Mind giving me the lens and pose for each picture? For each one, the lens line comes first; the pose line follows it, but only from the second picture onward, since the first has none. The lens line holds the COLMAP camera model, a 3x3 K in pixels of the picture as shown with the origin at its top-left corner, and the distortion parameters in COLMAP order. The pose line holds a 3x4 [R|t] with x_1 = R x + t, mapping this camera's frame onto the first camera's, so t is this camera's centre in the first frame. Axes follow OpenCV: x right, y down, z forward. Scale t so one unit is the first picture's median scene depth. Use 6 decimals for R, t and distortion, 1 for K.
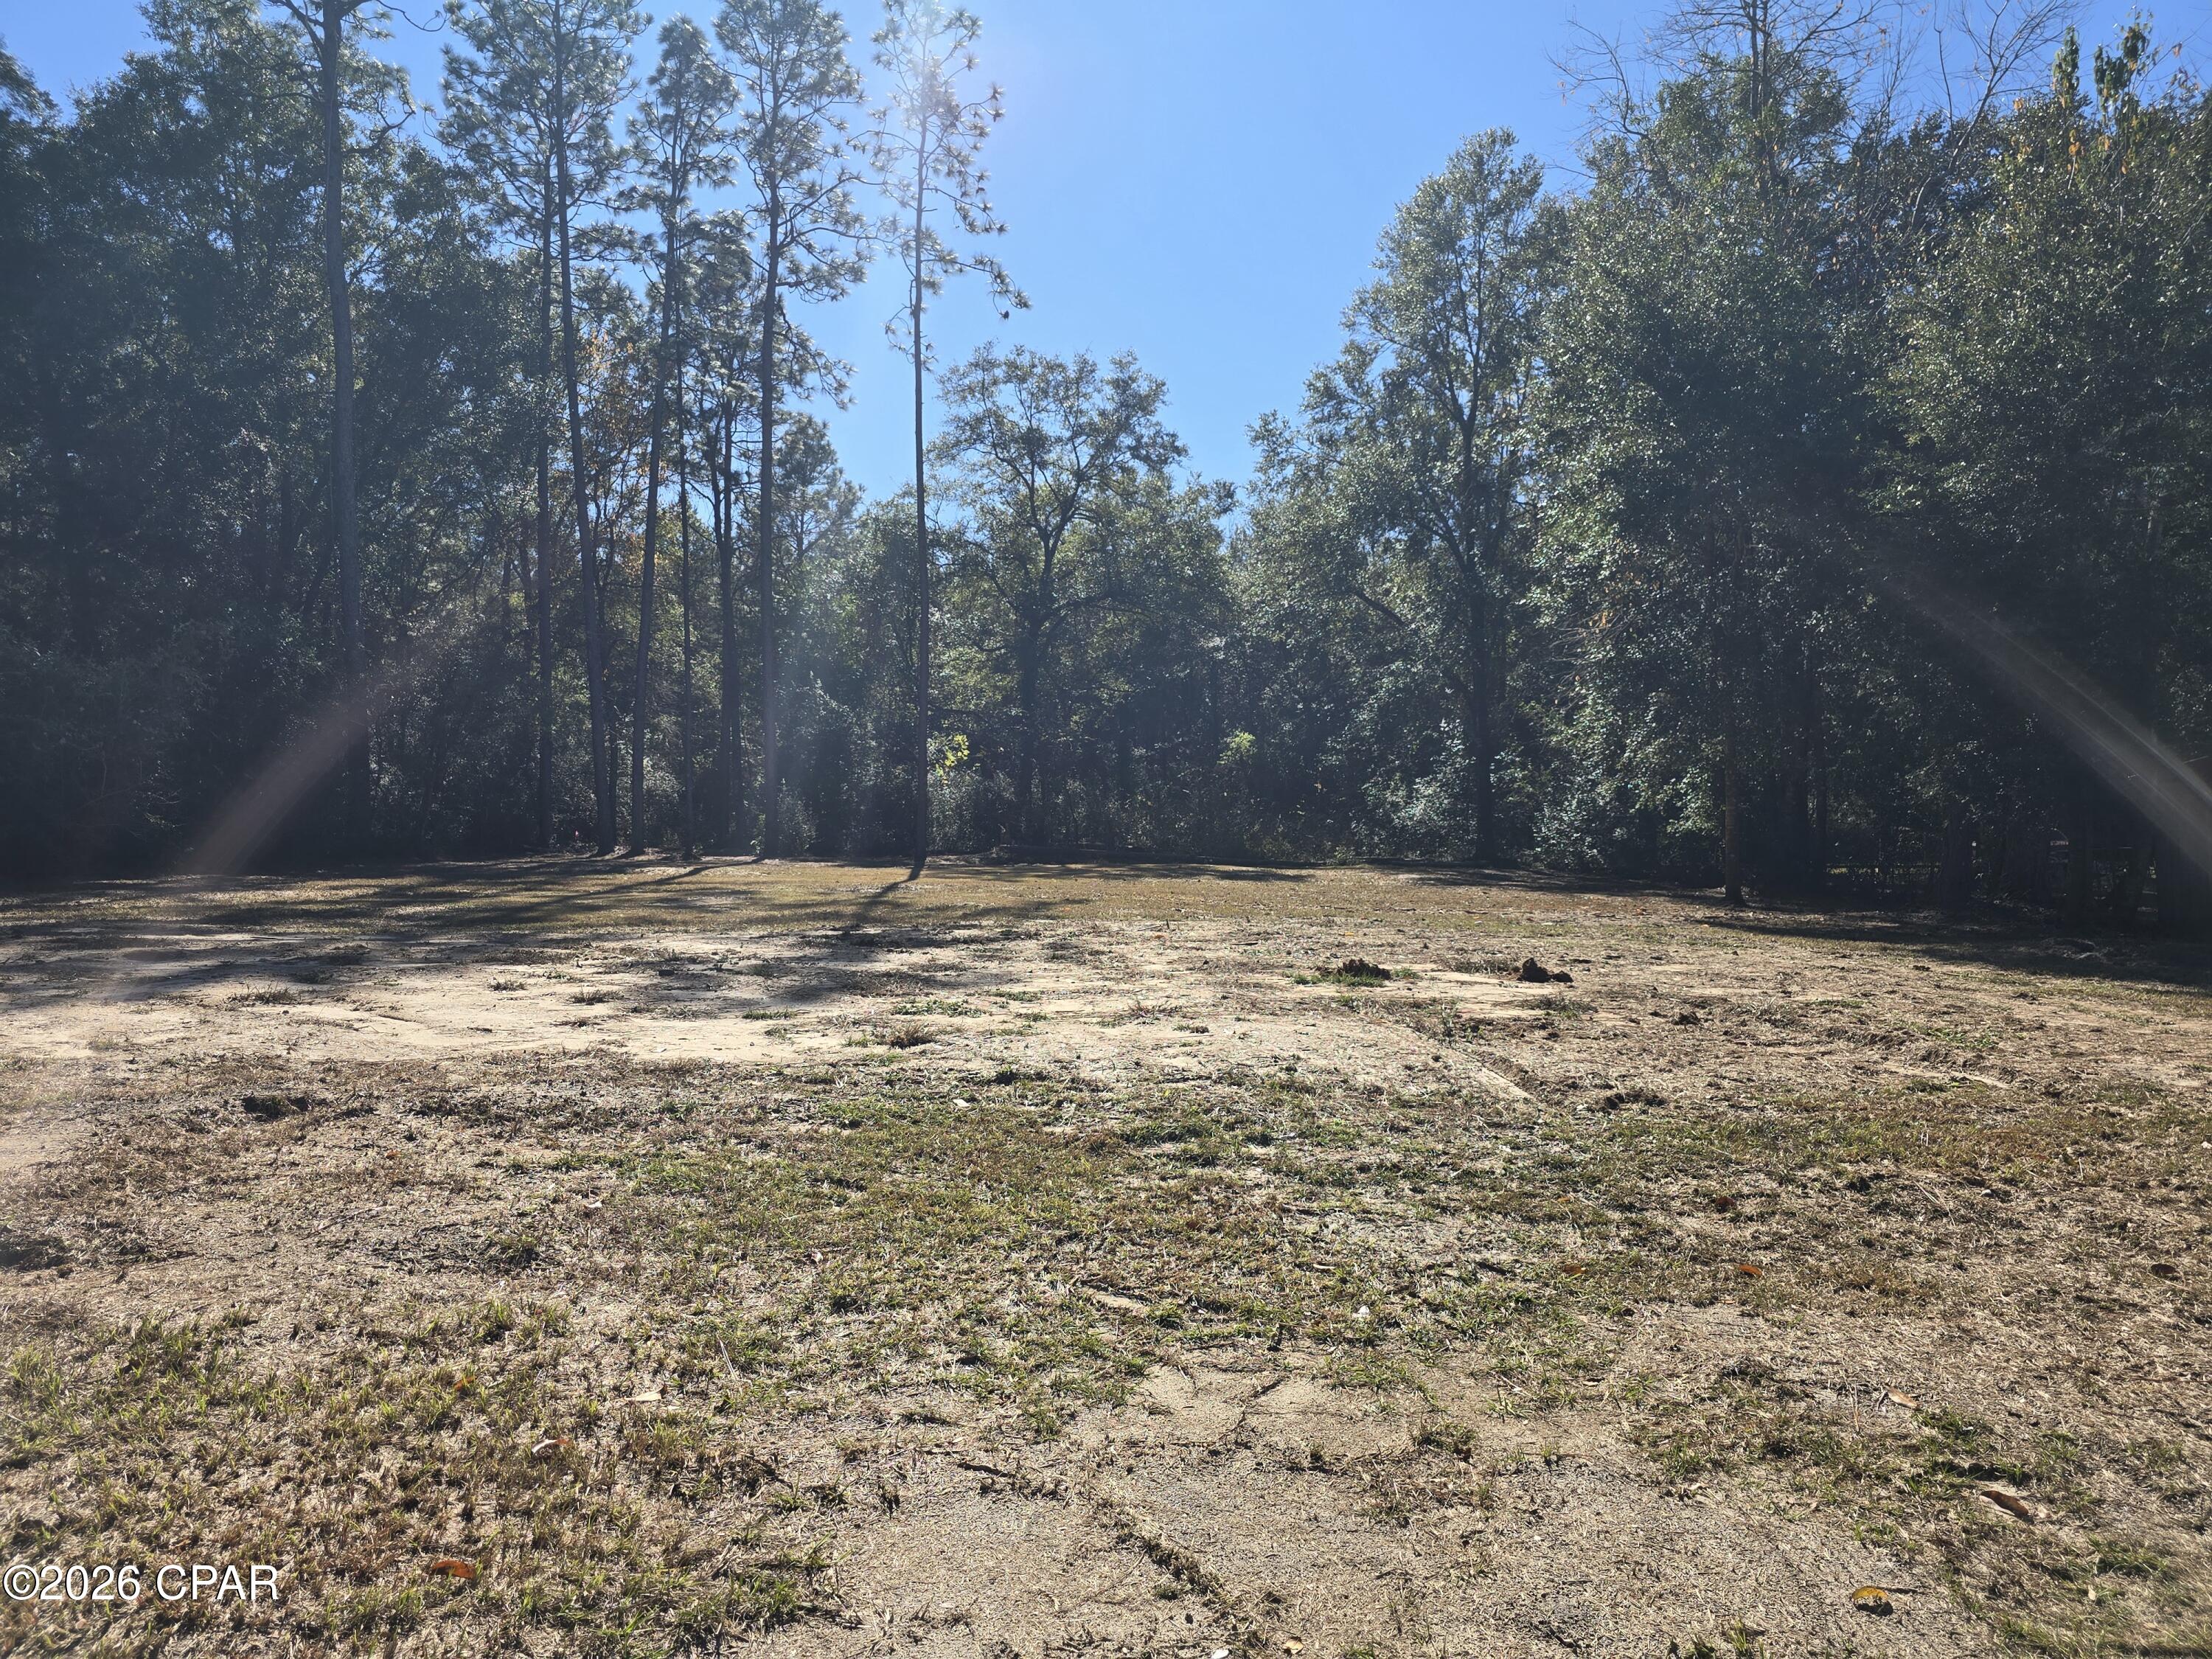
lens RADIAL K [[1489.4, 0, 1111.7], [0, 1489.4, 816.4], [0, 0, 1]] dist [0.071975, -0.050555]
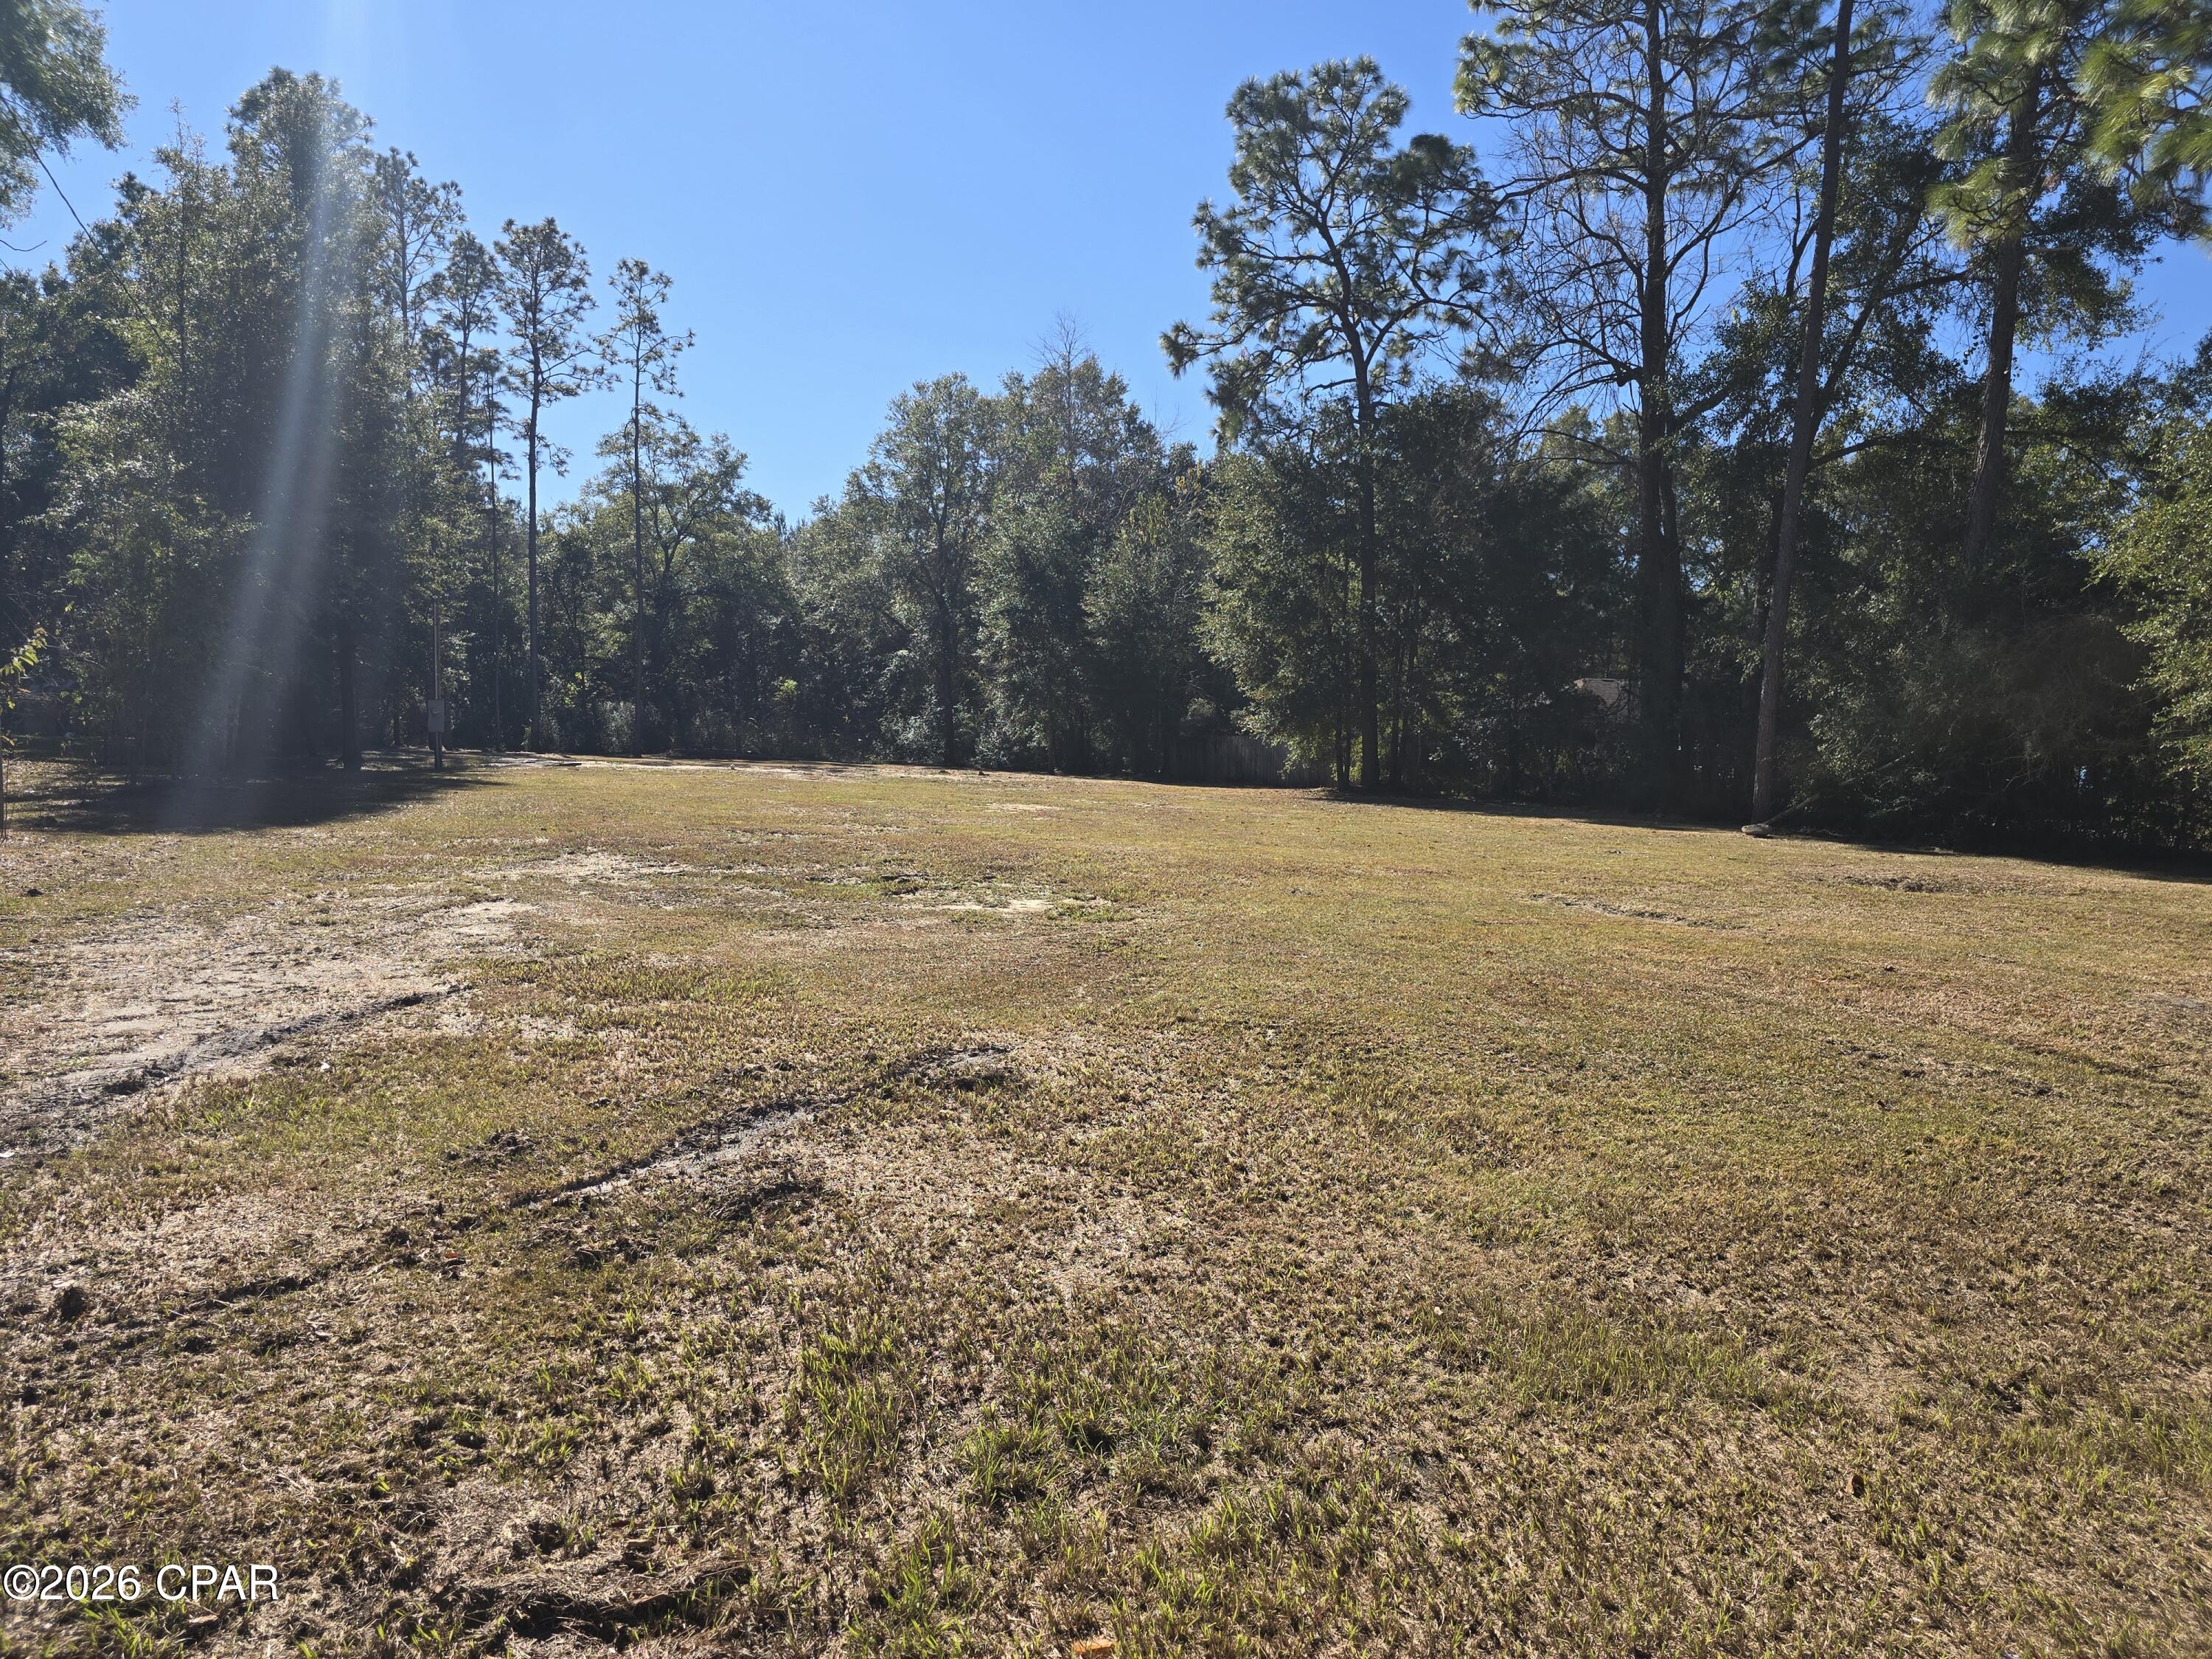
lens RADIAL K [[1488.4, 0, 1106.0], [0, 1488.4, 829.5], [0, 0, 1]] dist [0.082631, -0.068716]
pose [[0.930844, -0.000174, 0.365418, -1.174937], [-0.022325, 0.998105, 0.057343, 0.011498], [-0.364735, -0.061535, 0.929076, -3.842690]]
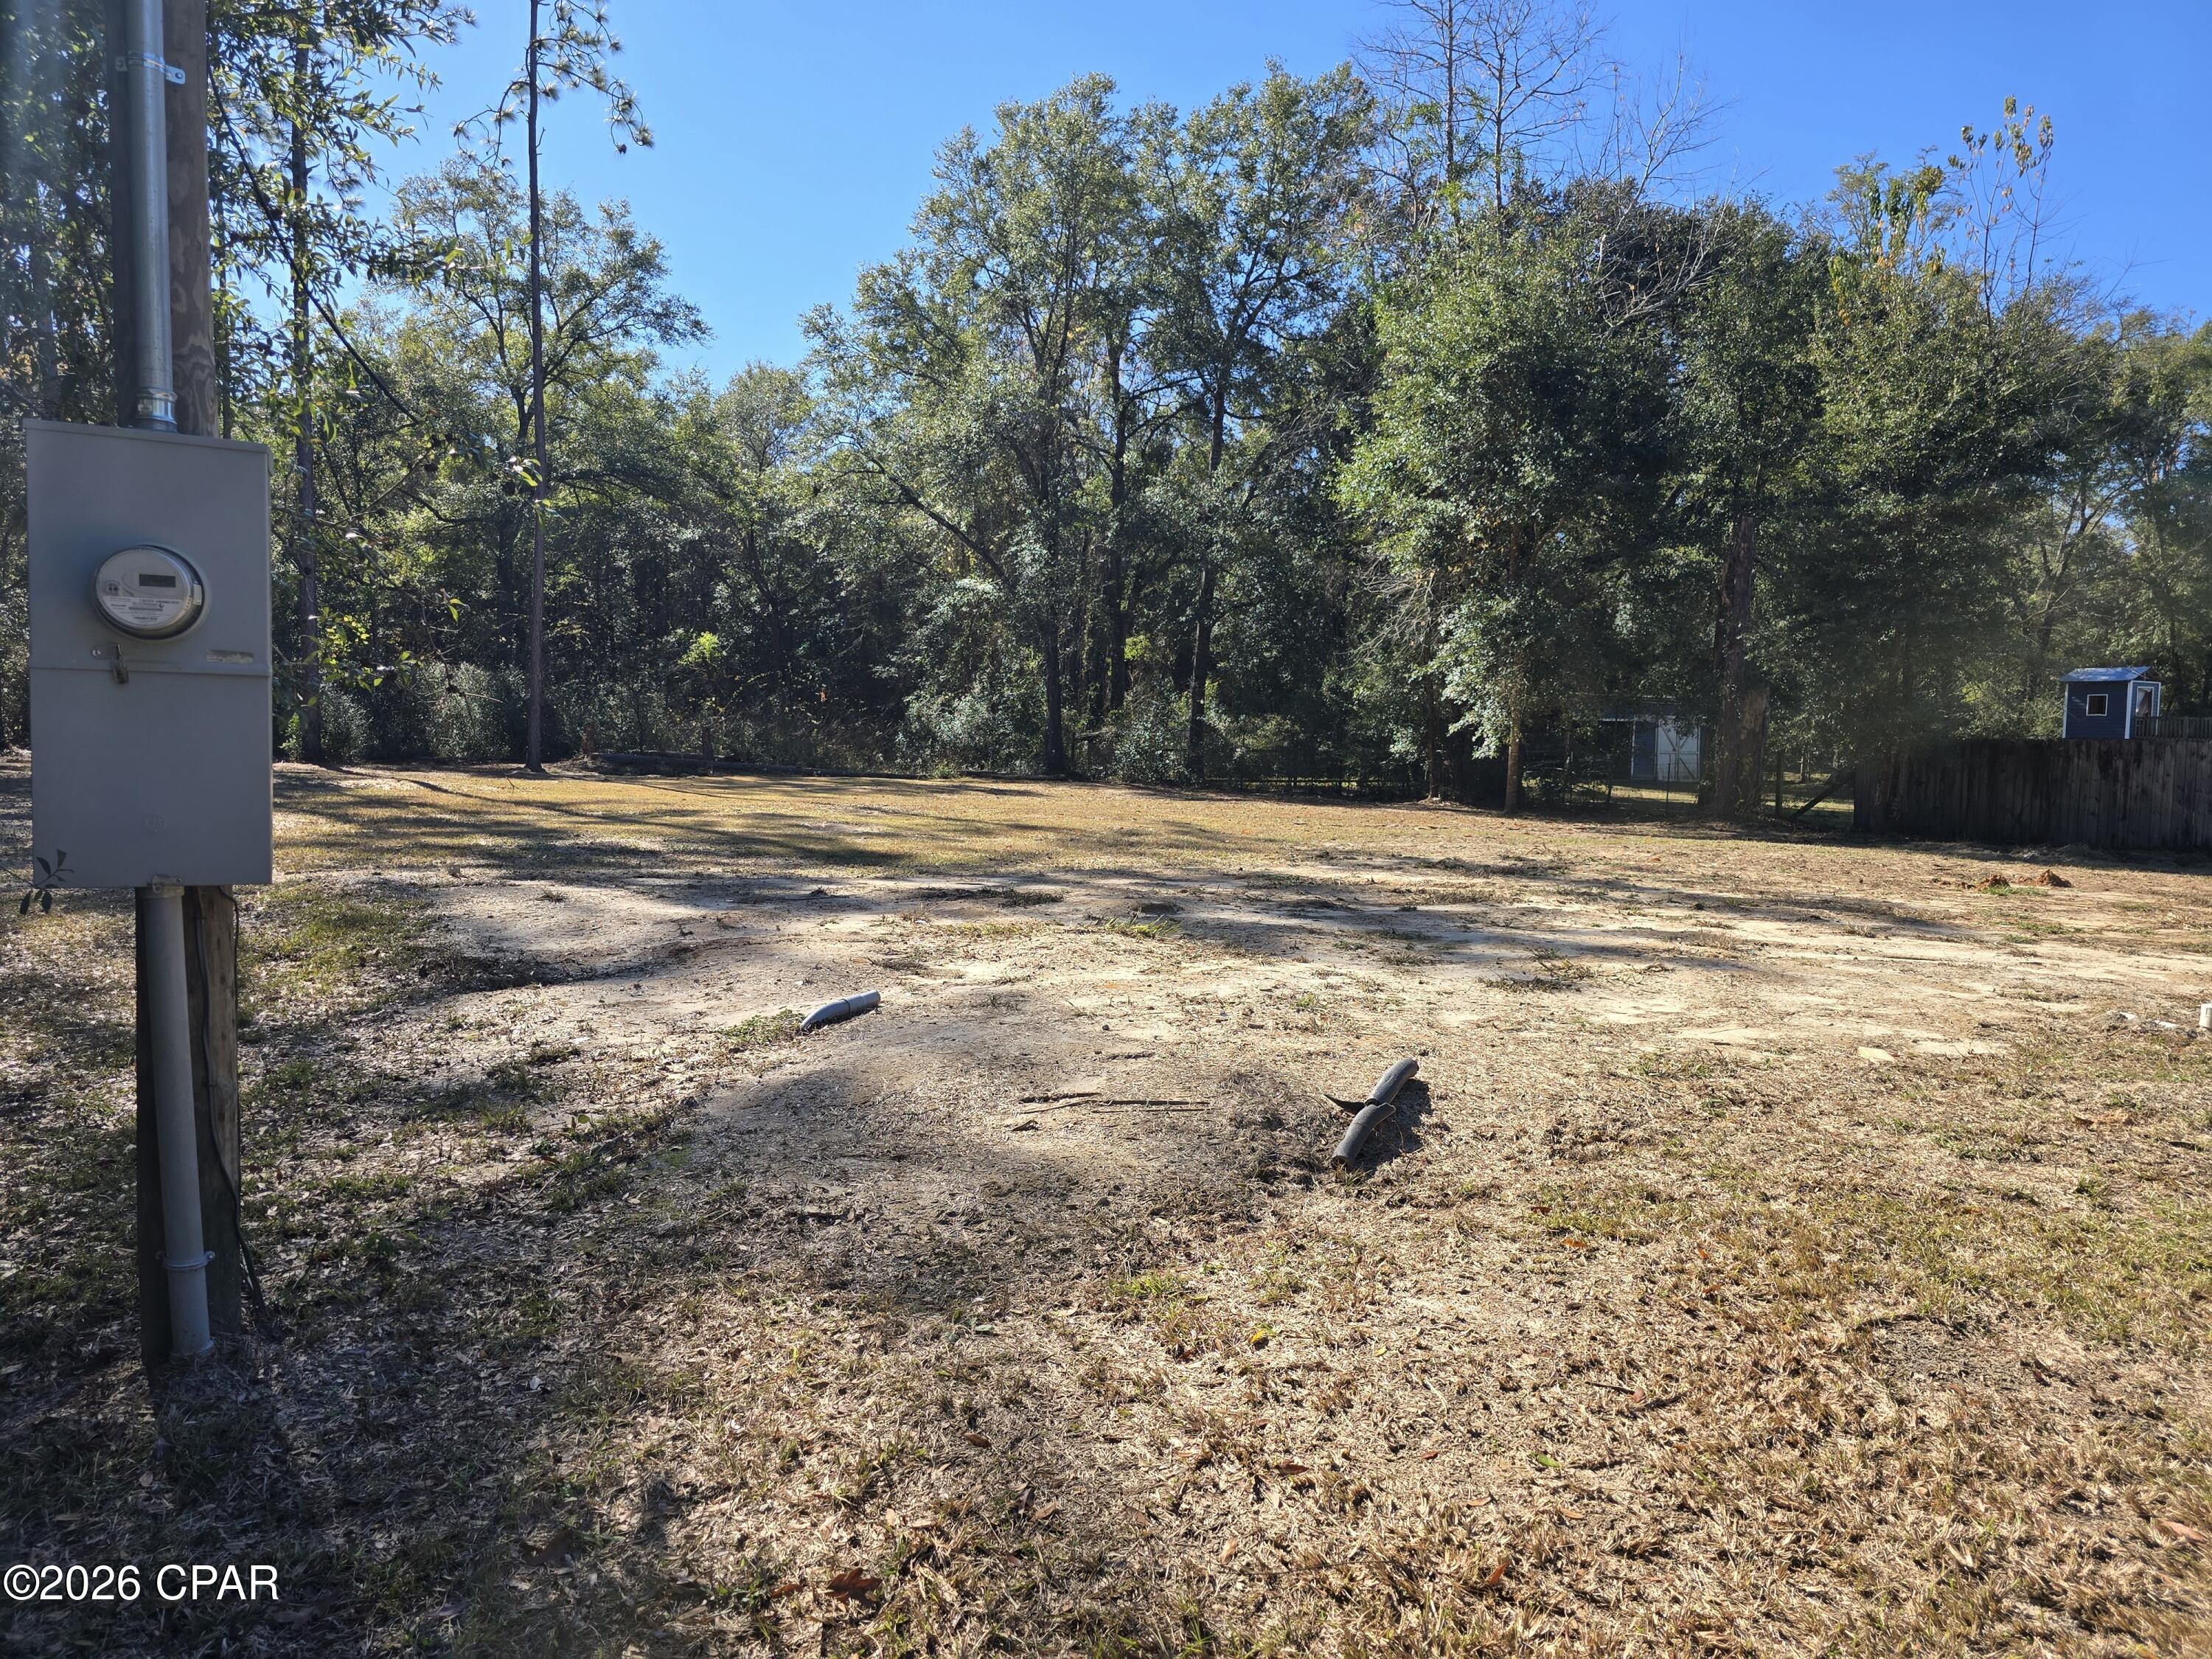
lens RADIAL K [[1488.4, 0, 1106.0], [0, 1488.4, 829.5], [0, 0, 1]] dist [0.082631, -0.068716]
pose [[0.850601, -0.017760, 0.525512, -1.396513], [-0.019294, 0.997702, 0.064948, 0.000530], [-0.525458, -0.065384, 0.848304, 0.344238]]
